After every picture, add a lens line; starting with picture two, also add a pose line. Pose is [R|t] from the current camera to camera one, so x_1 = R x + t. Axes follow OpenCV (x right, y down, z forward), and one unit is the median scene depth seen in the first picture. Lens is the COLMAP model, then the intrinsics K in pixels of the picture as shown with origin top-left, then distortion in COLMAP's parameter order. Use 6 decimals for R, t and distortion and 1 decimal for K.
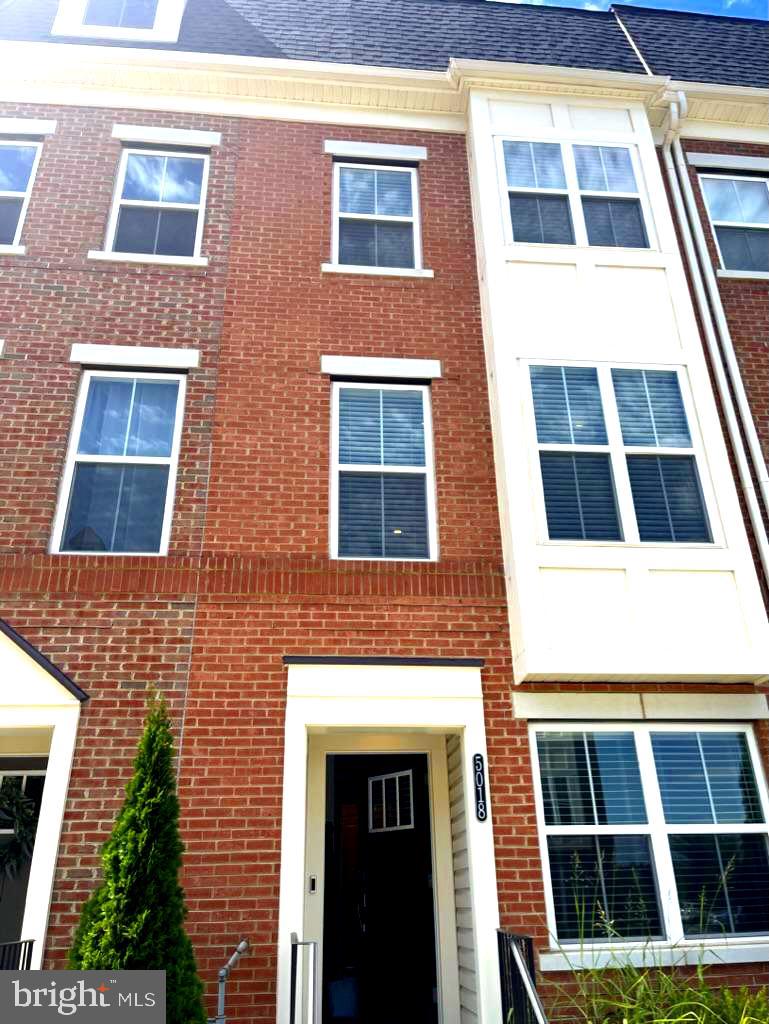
lens RADIAL K [[778.0, 0, 384.5], [0, 778.0, 512.0], [0, 0, 1]] dist [0.067440, -0.086582]
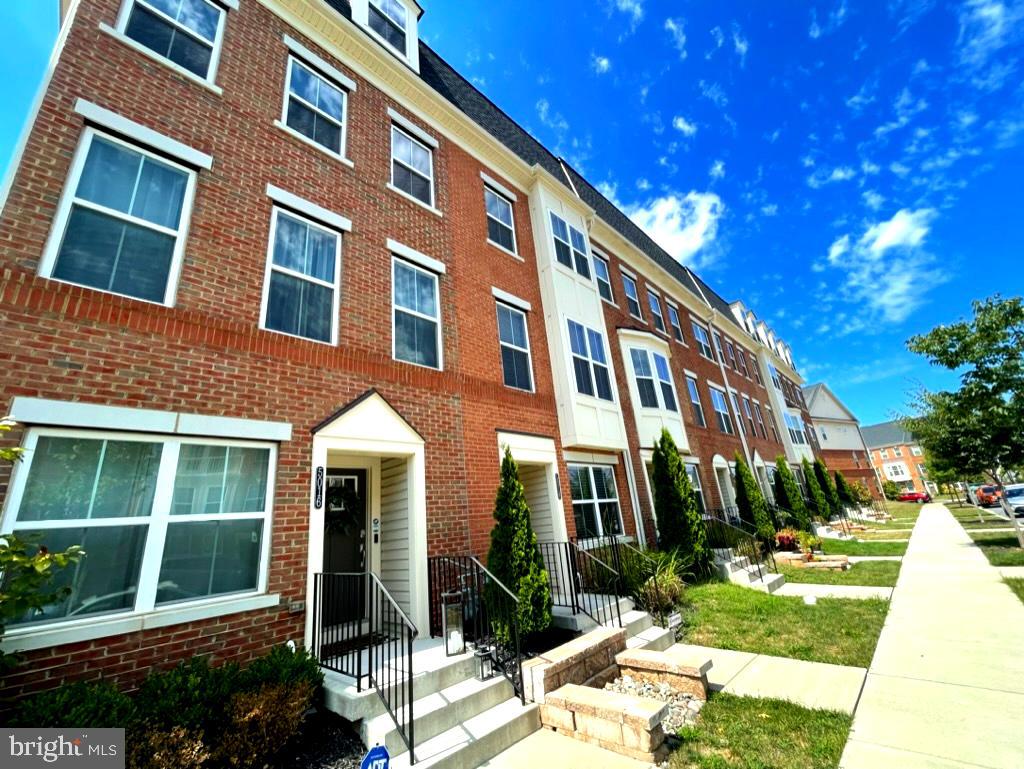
lens RADIAL K [[414.7, 0, 512.0], [0, 414.7, 384.5], [0, 0, 1]] dist [-0.000274, -0.000048]
pose [[0.765169, 0.158809, 0.623936, -0.828249], [-0.209540, 0.977767, 0.008103, 0.045630], [-0.608777, -0.136939, 0.781434, 0.079067]]
